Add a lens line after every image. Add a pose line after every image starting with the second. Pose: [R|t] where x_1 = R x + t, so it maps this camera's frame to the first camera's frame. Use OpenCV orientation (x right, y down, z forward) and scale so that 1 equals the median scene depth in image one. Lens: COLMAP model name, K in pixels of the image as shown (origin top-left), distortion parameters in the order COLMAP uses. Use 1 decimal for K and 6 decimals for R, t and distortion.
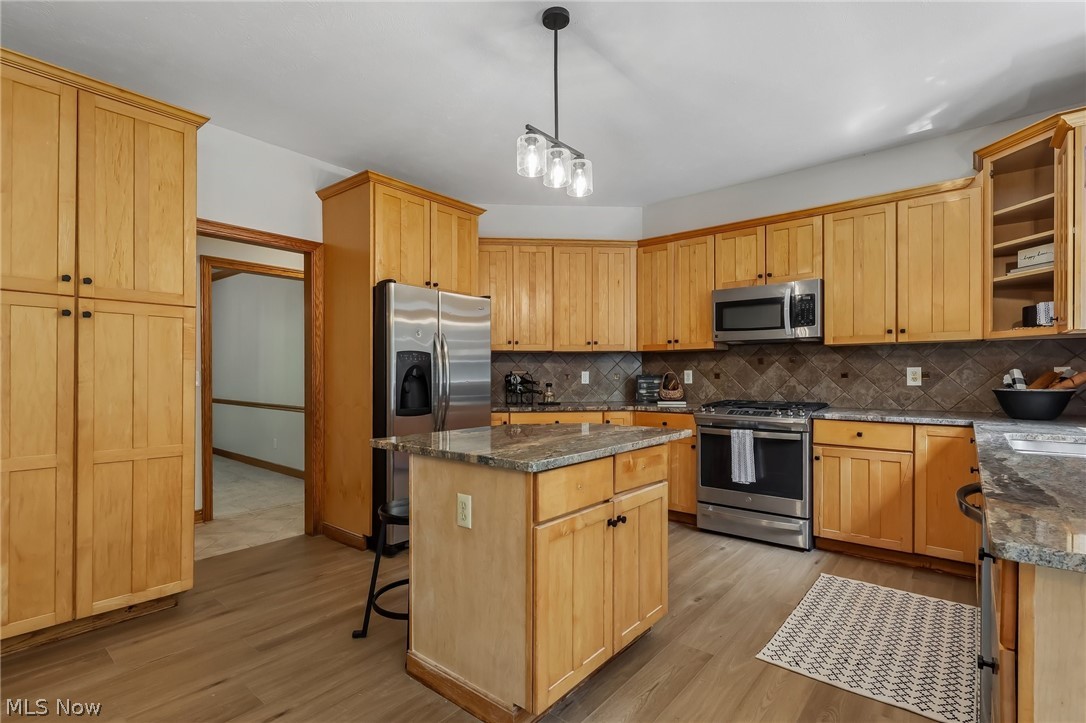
lens RADIAL K [[516.6, 0, 527.8], [0, 516.6, 374.4], [0, 0, 1]] dist [-0.001584, 0.000277]
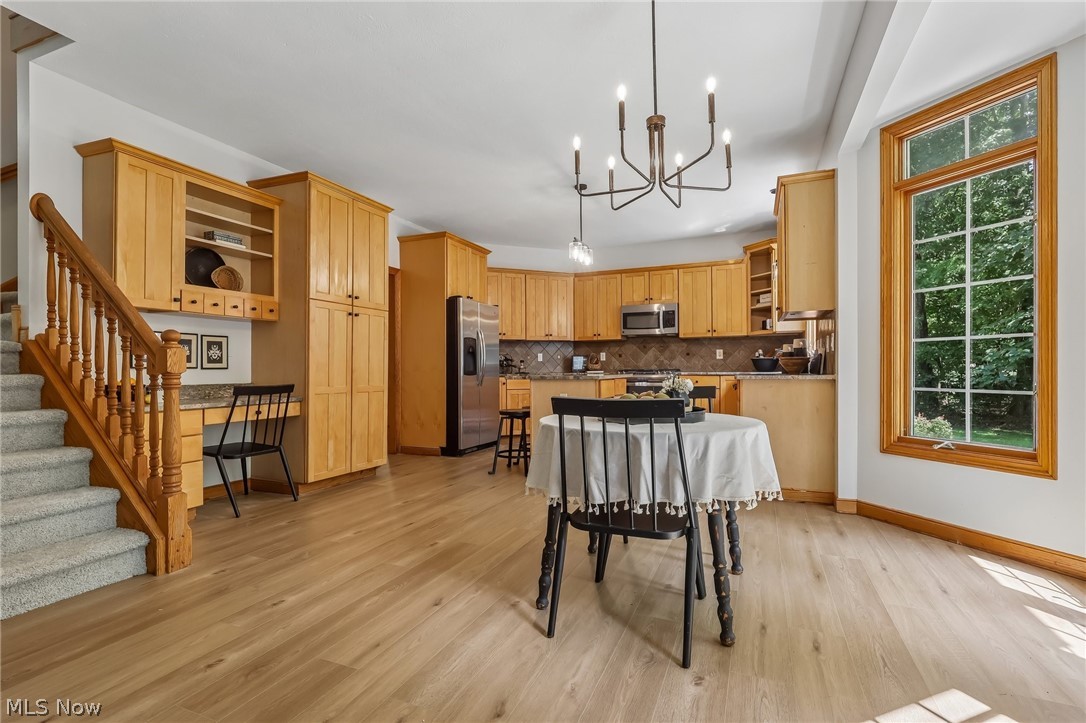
lens RADIAL K [[522.8, 0, 530.1], [0, 522.8, 362.6], [0, 0, 1]] dist [0.001693, 0.000982]
pose [[0.957301, 0.000106, 0.289093, -0.512067], [0.004059, 0.999896, -0.013808, 0.060145], [-0.289065, 0.014392, 0.957201, -0.688175]]
